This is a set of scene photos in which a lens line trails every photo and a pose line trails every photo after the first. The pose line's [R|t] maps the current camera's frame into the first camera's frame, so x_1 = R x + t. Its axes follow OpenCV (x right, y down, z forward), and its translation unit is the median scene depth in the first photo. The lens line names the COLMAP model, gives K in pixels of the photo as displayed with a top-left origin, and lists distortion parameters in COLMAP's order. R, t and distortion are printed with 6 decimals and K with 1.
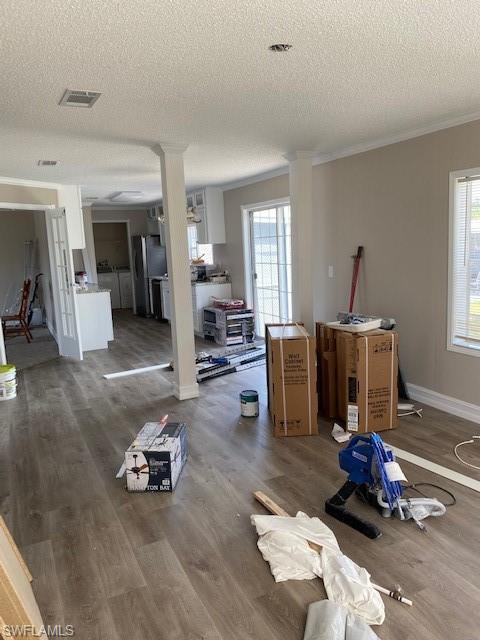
lens RADIAL K [[515.3, 0, 239.2], [0, 515.3, 311.7], [0, 0, 1]] dist [0.007818, -0.002326]
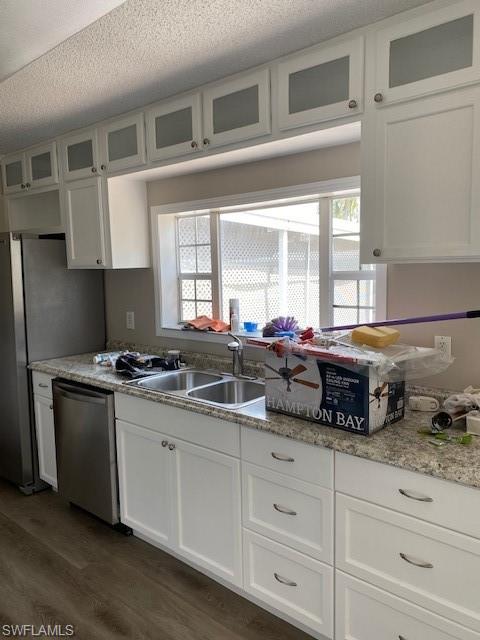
lens RADIAL K [[486.8, 0, 241.3], [0, 486.8, 318.0], [0, 0, 1]] dist [0.018408, -0.013524]
pose [[0.909476, -0.016247, 0.415438, -0.200558], [0.030763, 0.999127, -0.028274, -0.093303], [-0.414616, 0.038494, 0.909182, 0.741992]]
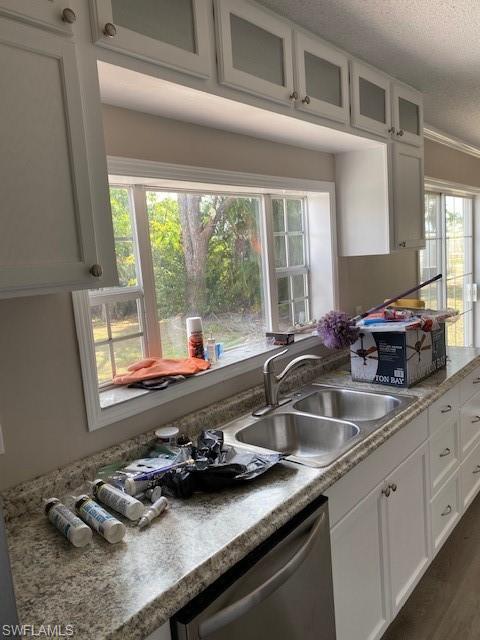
lens RADIAL K [[486.8, 0, 241.3], [0, 486.8, 318.0], [0, 0, 1]] dist [0.018408, -0.013524]
pose [[-0.428244, -0.048186, 0.902378, -0.274869], [0.200560, 0.968605, 0.146903, -0.140140], [-0.881126, 0.243891, -0.405135, 1.080156]]
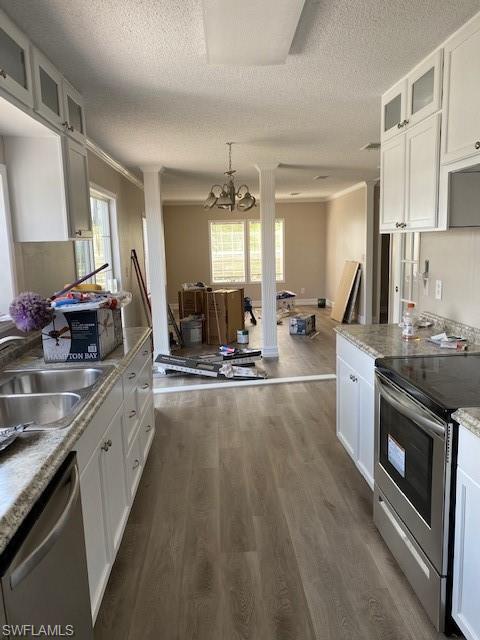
lens RADIAL K [[486.8, 0, 241.3], [0, 486.8, 318.0], [0, 0, 1]] dist [0.018408, -0.013524]
pose [[-0.927622, 0.006775, 0.373459, -0.264825], [0.111081, 0.959603, 0.258502, -0.137630], [-0.356621, 0.281276, -0.890901, 1.124175]]
